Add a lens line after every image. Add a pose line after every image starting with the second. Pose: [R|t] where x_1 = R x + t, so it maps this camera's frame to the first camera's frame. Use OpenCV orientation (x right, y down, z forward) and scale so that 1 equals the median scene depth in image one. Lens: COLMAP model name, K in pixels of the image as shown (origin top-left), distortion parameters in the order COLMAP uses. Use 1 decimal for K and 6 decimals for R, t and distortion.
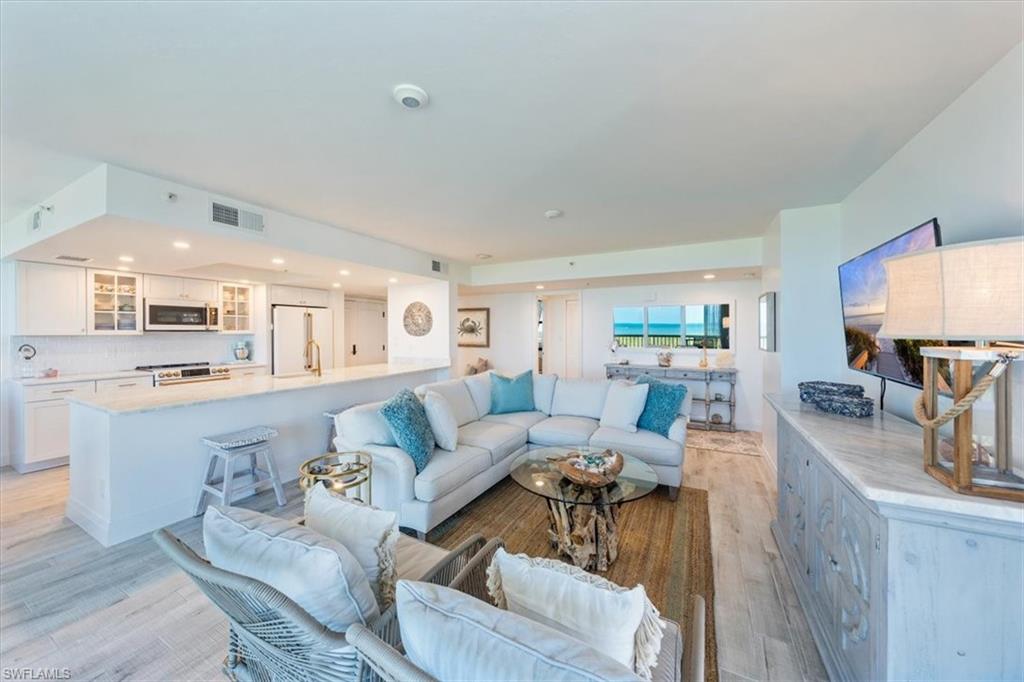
lens RADIAL K [[346.8, 0, 515.0], [0, 346.8, 332.3], [0, 0, 1]] dist [-0.001021, 0.000040]
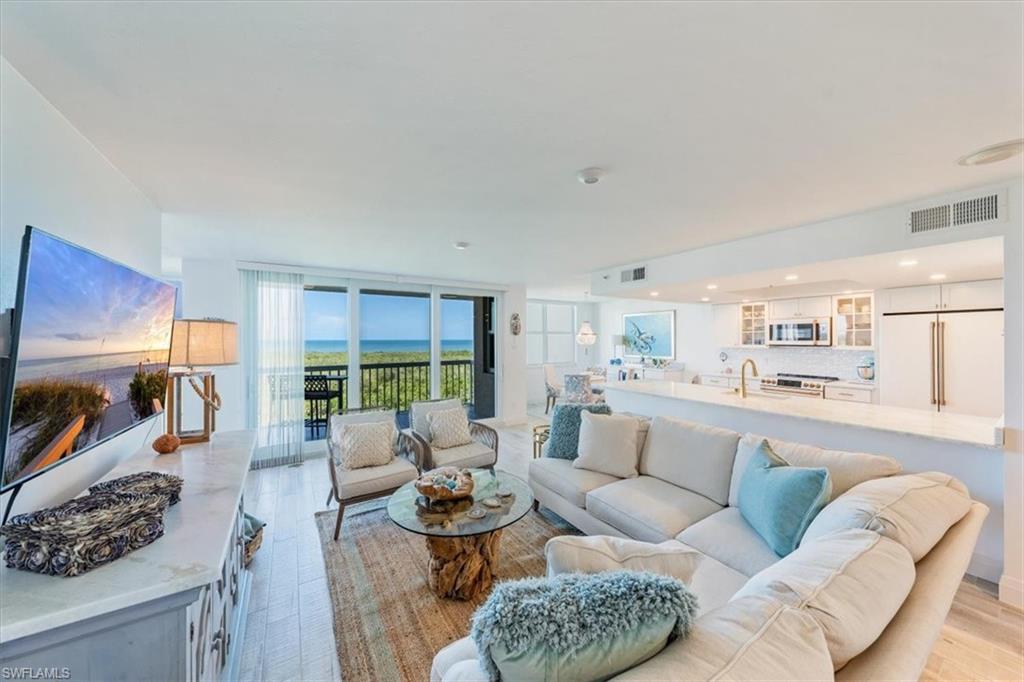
lens RADIAL K [[346.8, 0, 517.7], [0, 346.8, 344.7], [0, 0, 1]] dist [-0.001021, 0.000040]
pose [[-0.490146, 0.015989, -0.871494, 0.518707], [0.004623, 0.999865, 0.015744, -0.033357], [0.871628, 0.003688, -0.490154, 0.865174]]
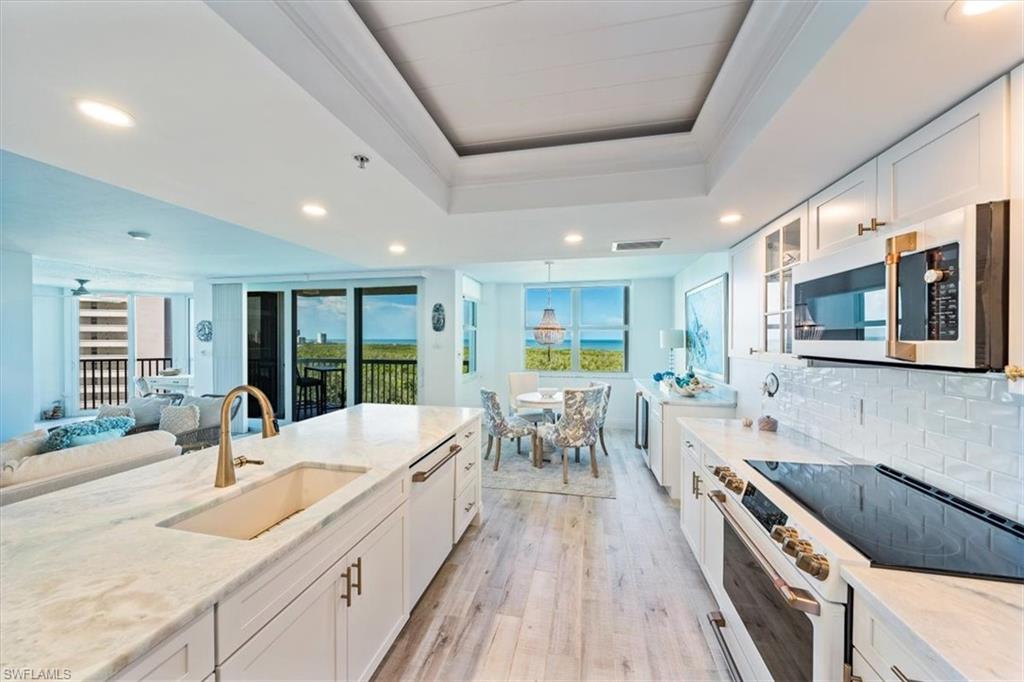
lens RADIAL K [[346.8, 0, 514.8], [0, 346.8, 343.9], [0, 0, 1]] dist [-0.001021, 0.000040]
pose [[-0.960228, 0.000246, -0.279216, -0.747172], [-0.003456, 0.999913, 0.012767, -0.023030], [0.279195, 0.013224, -0.960143, 1.344407]]
